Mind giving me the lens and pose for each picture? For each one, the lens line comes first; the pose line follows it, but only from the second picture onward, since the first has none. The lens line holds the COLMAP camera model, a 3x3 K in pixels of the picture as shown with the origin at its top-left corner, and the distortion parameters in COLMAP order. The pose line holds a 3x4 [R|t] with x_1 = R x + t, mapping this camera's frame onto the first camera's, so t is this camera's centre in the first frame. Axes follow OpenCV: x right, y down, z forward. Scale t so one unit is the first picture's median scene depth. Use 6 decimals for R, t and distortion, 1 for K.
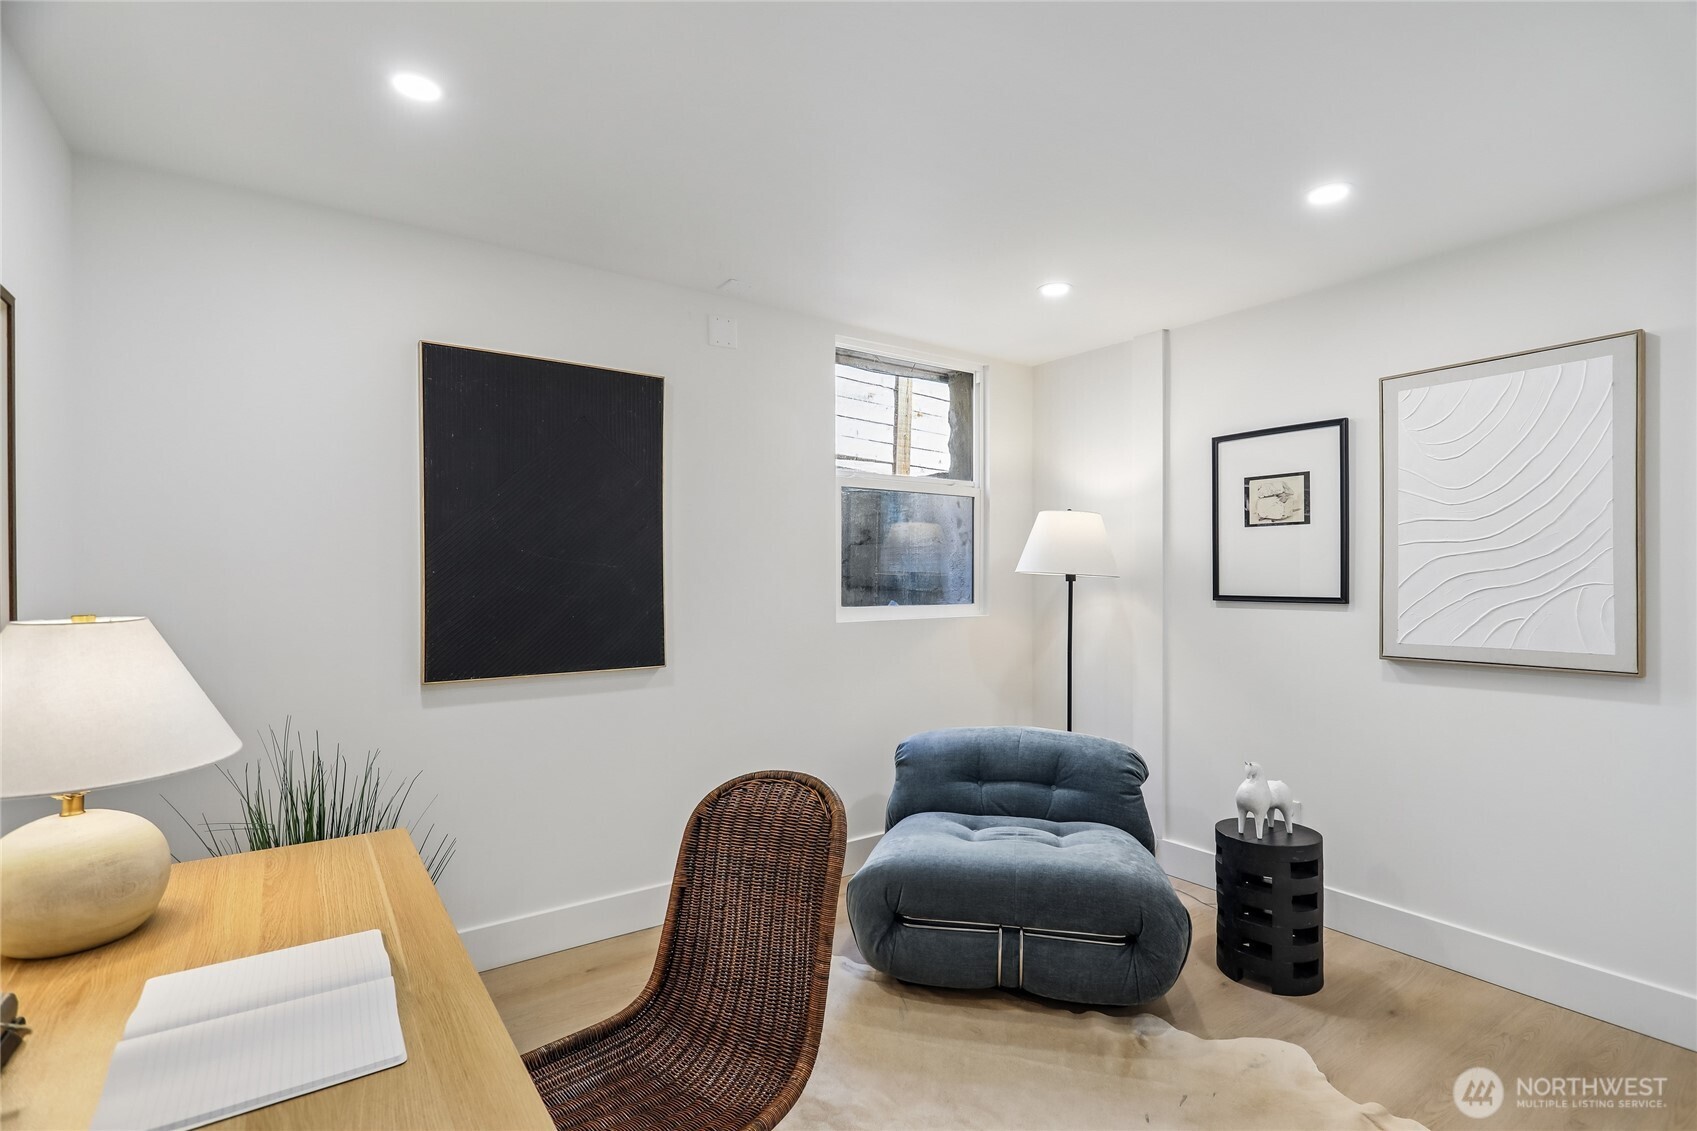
lens RADIAL K [[804.3, 0, 849.8], [0, 804.3, 570.0], [0, 0, 1]] dist [0.000999, -0.000793]
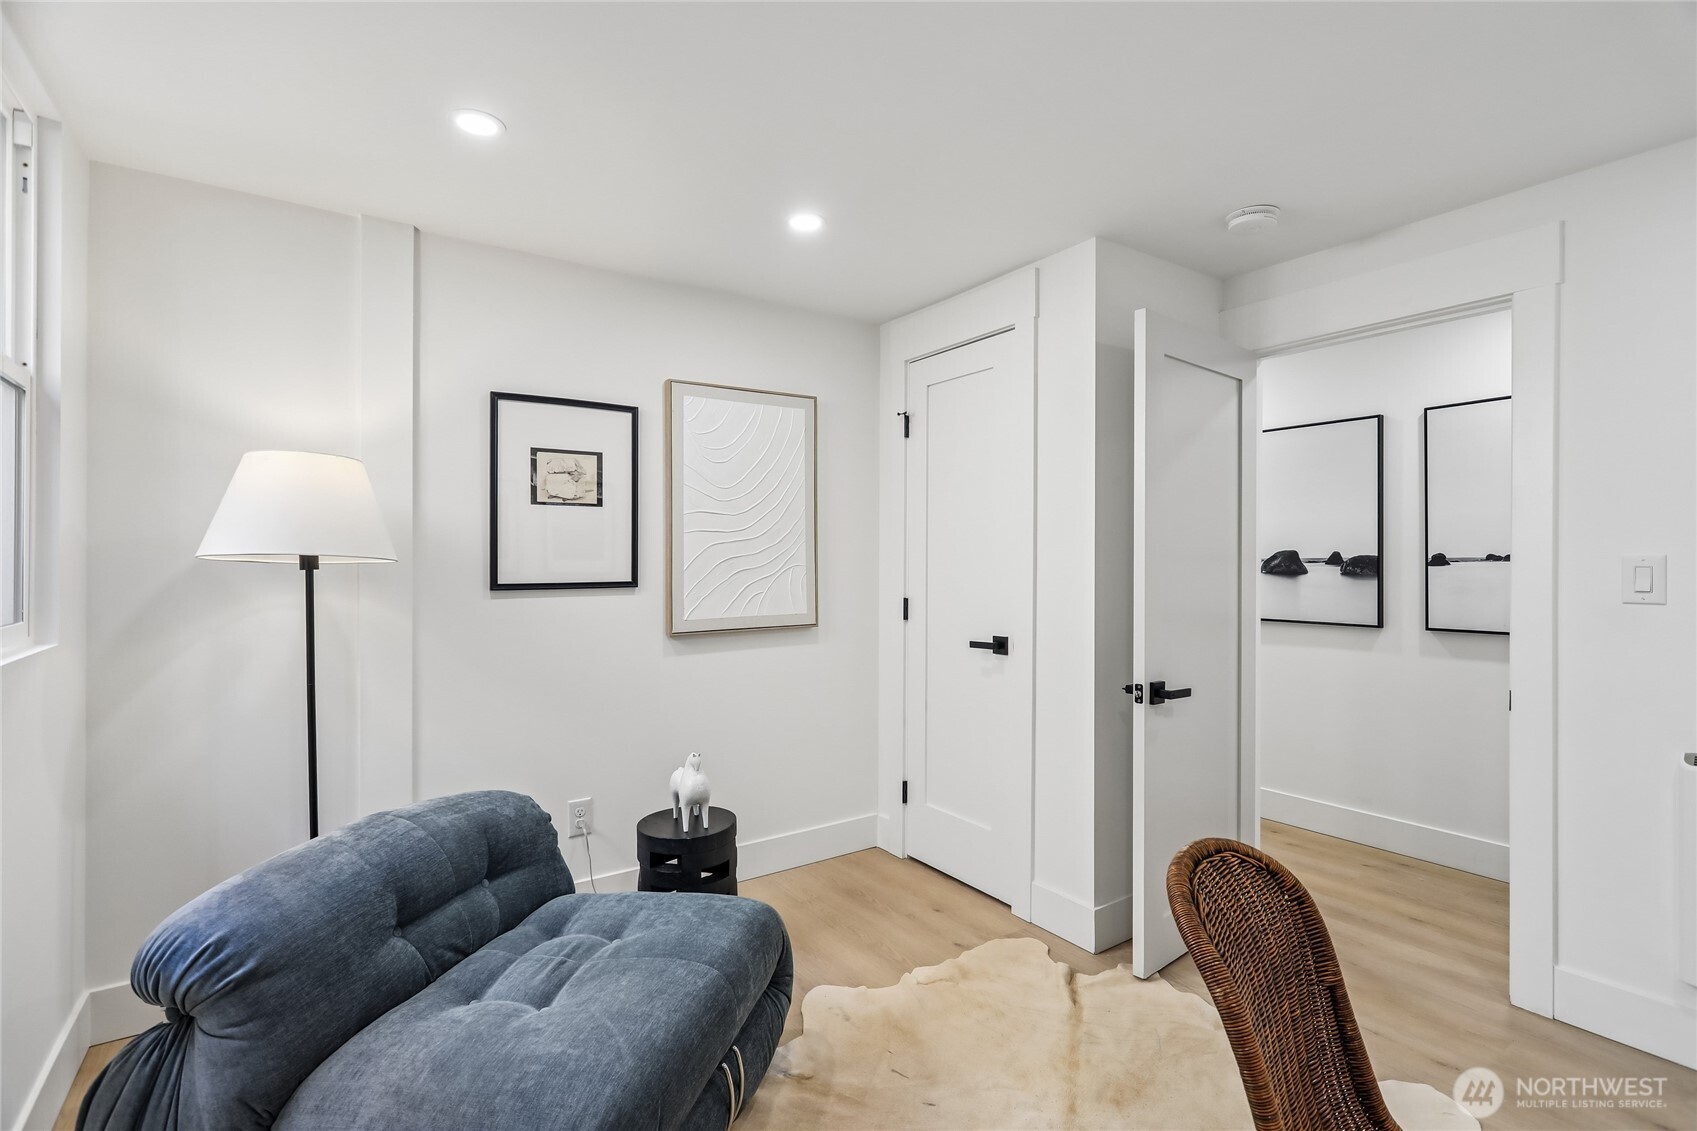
lens RADIAL K [[804.3, 0, 850.5], [0, 804.3, 558.9], [0, 0, 1]] dist [0.000999, -0.000793]
pose [[0.014868, -0.000451, 0.999889, -0.393681], [-0.005418, 0.999985, 0.000531, 0.003401], [-0.999875, -0.005426, 0.014865, 0.680816]]
